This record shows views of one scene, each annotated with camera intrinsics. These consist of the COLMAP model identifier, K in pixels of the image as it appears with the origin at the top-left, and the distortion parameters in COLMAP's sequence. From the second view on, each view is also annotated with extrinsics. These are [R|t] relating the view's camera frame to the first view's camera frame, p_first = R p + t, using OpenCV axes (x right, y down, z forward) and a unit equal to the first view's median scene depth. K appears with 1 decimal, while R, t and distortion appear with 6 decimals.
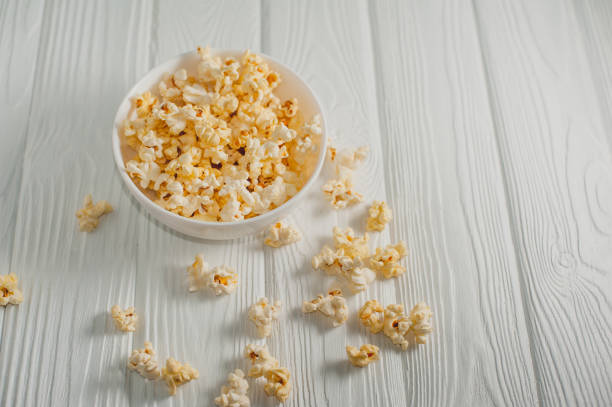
lens RADIAL K [[945.3, 0, 306.0], [0, 945.3, 203.5], [0, 0, 1]] dist [-0.187447, 0.022320]
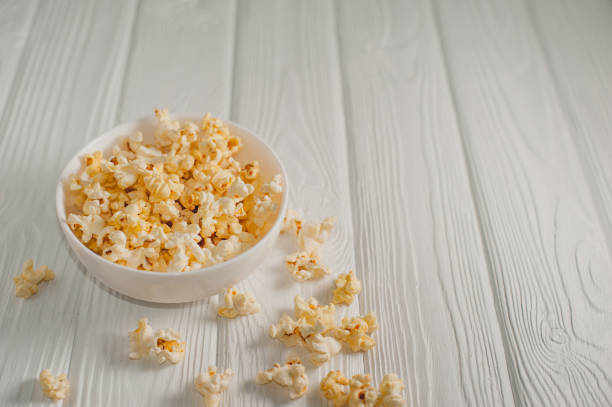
lens RADIAL K [[945.3, 0, 306.0], [0, 945.3, 203.5], [0, 0, 1]] dist [-0.187447, 0.022320]
pose [[0.999835, 0.004545, -0.017572, 0.055902], [-0.008943, 0.965829, -0.259024, 0.175286], [0.015794, 0.259139, 0.965711, 0.113041]]
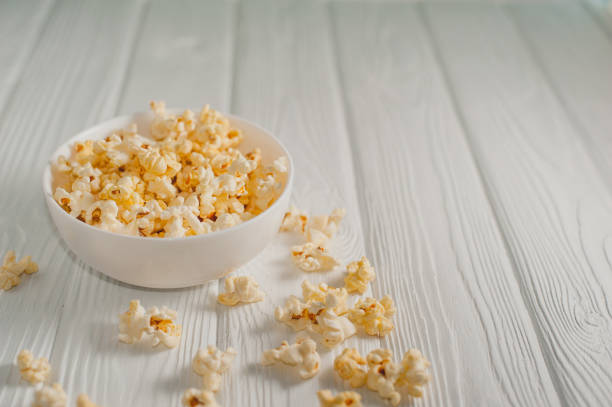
lens RADIAL K [[945.3, 0, 306.0], [0, 945.3, 203.5], [0, 0, 1]] dist [-0.187447, 0.022320]
pose [[0.999847, -0.015966, -0.007131, 0.039525], [0.011162, 0.896689, -0.442521, 0.331511], [0.013459, 0.442373, 0.896730, 0.244004]]
